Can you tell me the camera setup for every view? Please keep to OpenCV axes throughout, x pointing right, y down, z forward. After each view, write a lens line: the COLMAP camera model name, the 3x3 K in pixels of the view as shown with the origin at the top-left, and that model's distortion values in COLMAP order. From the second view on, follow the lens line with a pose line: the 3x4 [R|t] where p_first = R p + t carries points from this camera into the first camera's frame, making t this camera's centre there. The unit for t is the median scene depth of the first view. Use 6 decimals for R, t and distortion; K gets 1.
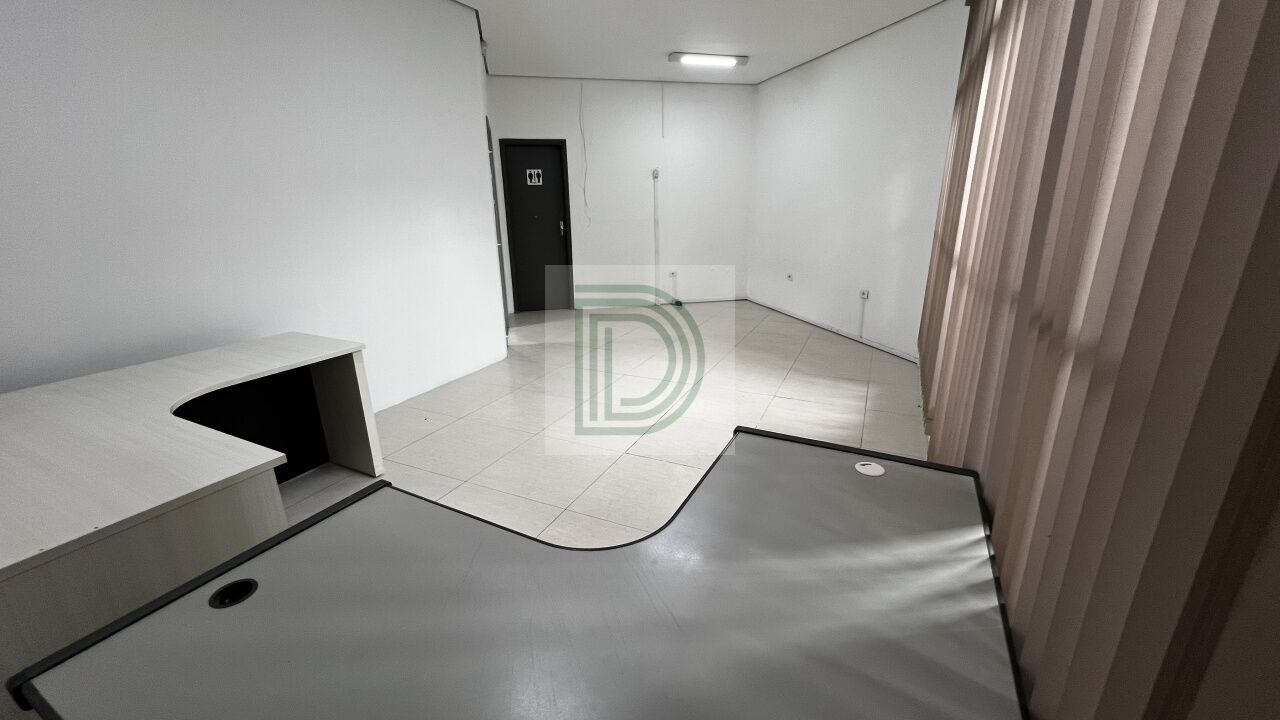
lens RADIAL K [[510.2, 0, 639.7], [0, 510.2, 362.9], [0, 0, 1]] dist [0.000084, 0.000143]
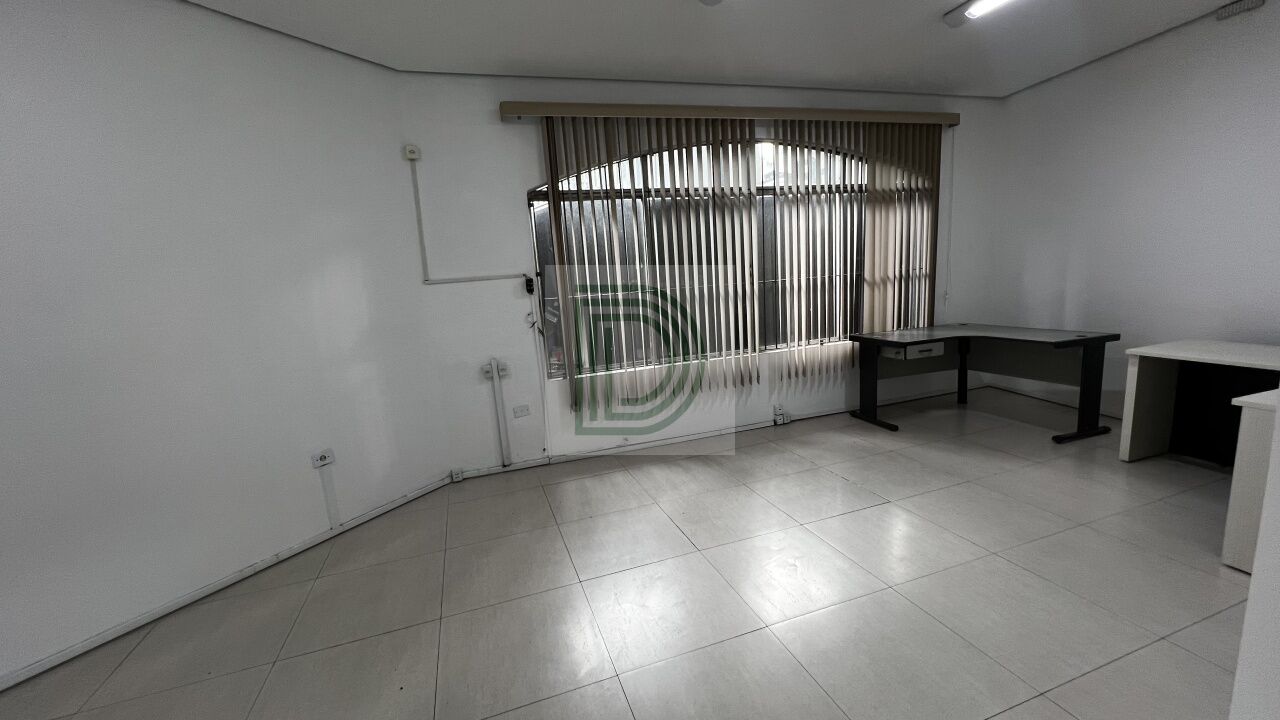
lens RADIAL K [[508.8, 0, 639.3], [0, 508.8, 364.4], [0, 0, 1]] dist [-0.001430, 0.000255]
pose [[-0.696277, -0.062373, 0.715058, -0.218220], [0.288857, 0.887637, 0.358696, -0.319958], [-0.657085, 0.456301, -0.600024, 1.009545]]
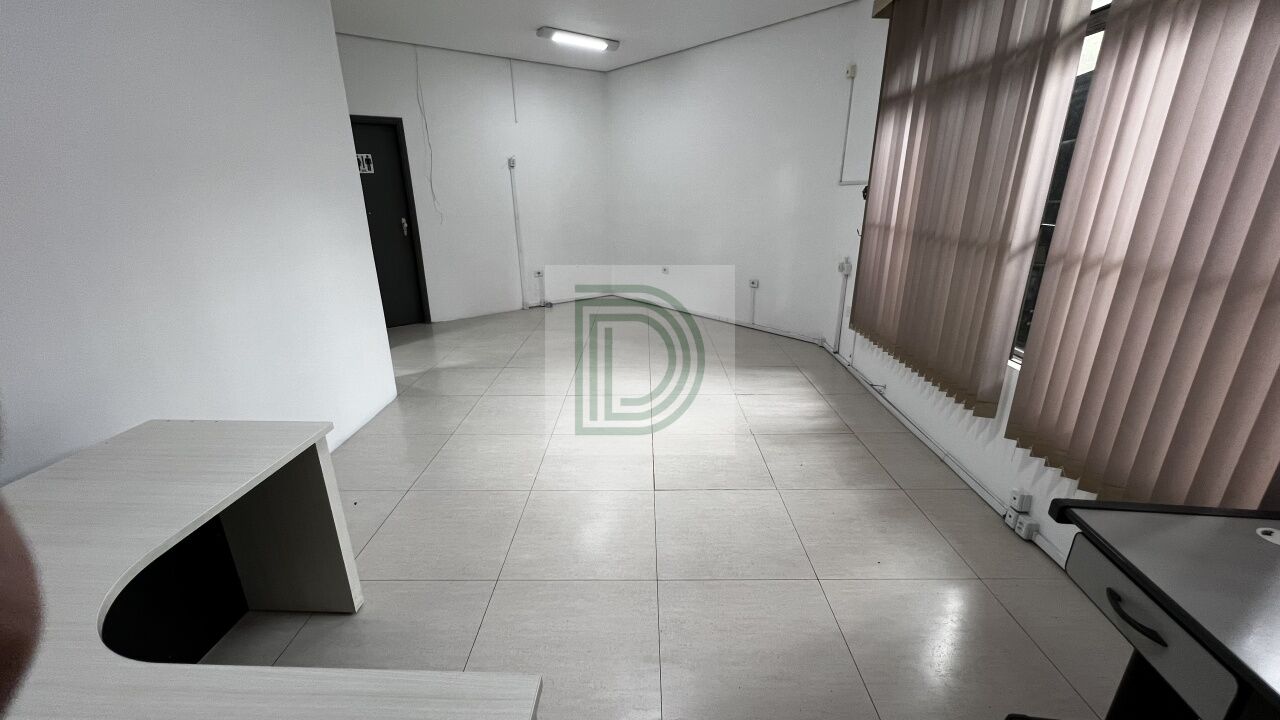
lens RADIAL K [[508.8, 0, 639.3], [0, 508.8, 364.4], [0, 0, 1]] dist [-0.001430, 0.000255]
pose [[0.908255, -0.131439, 0.397237, -0.207690], [0.122501, 0.991311, 0.047918, -0.045188], [-0.400083, 0.005140, 0.916464, 0.119695]]
